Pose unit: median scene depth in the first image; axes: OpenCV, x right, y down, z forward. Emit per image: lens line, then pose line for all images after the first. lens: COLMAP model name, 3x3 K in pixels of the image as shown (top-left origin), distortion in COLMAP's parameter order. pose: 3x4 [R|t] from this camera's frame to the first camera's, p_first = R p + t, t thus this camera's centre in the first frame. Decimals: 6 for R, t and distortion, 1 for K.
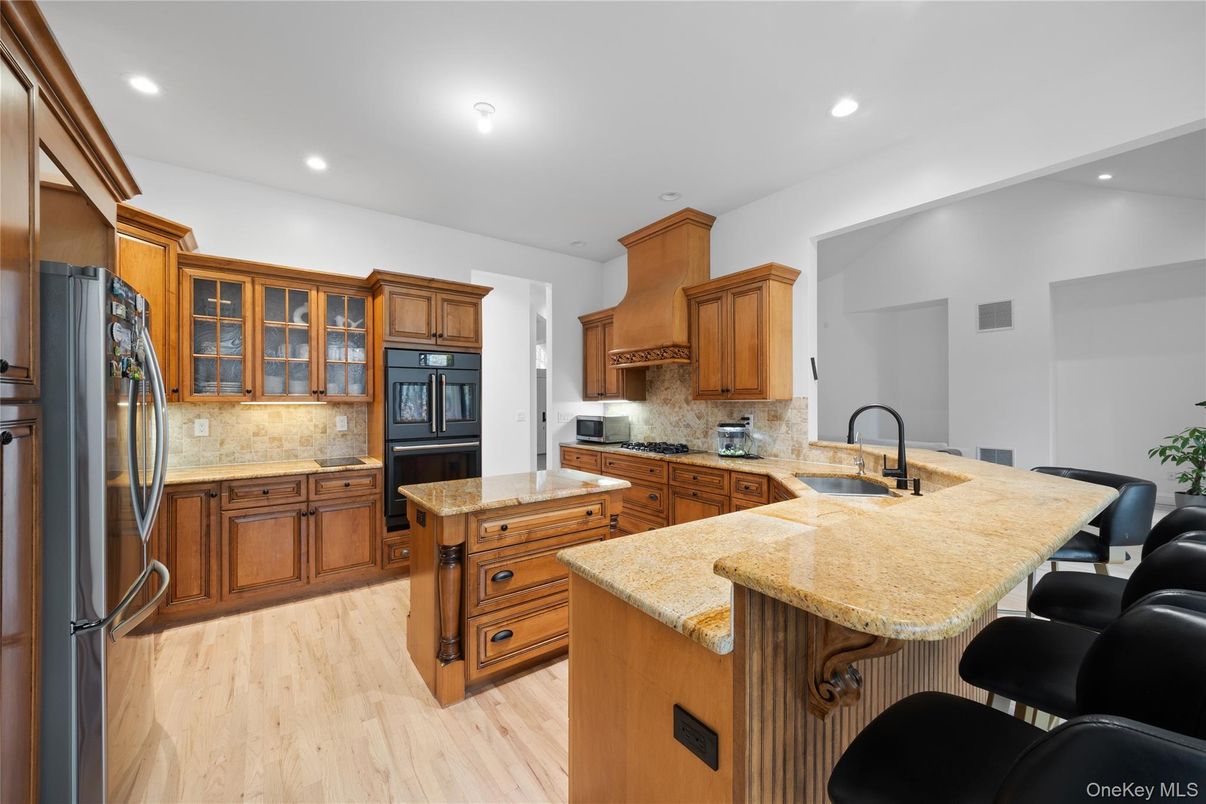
lens RADIAL K [[463.4, 0, 600.8], [0, 463.4, 403.1], [0, 0, 1]] dist [0.001446, 0.000153]
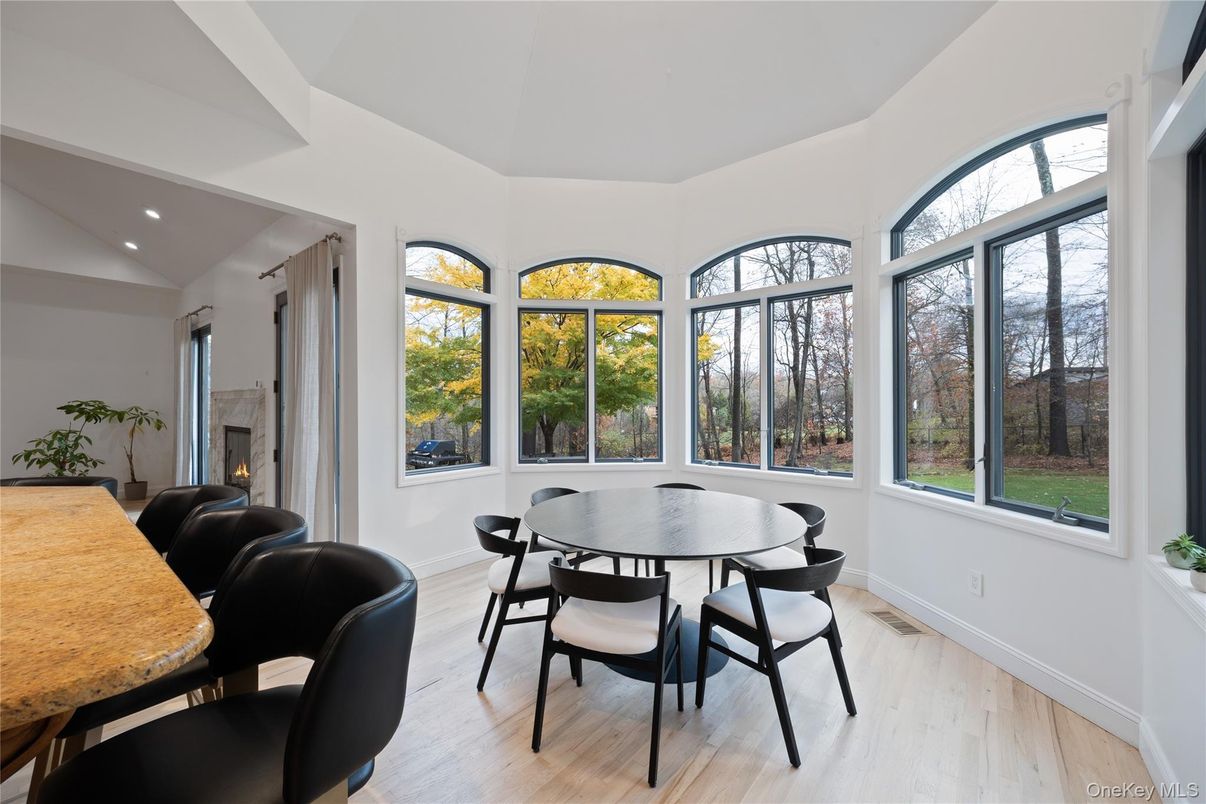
lens RADIAL K [[463.4, 0, 601.7], [0, 463.4, 404.4], [0, 0, 1]] dist [0.001446, 0.000153]
pose [[-0.240100, 0.007152, 0.970722, -0.310398], [0.001277, 0.999974, -0.007052, 0.019123], [-0.970747, -0.000453, -0.240103, 0.344764]]
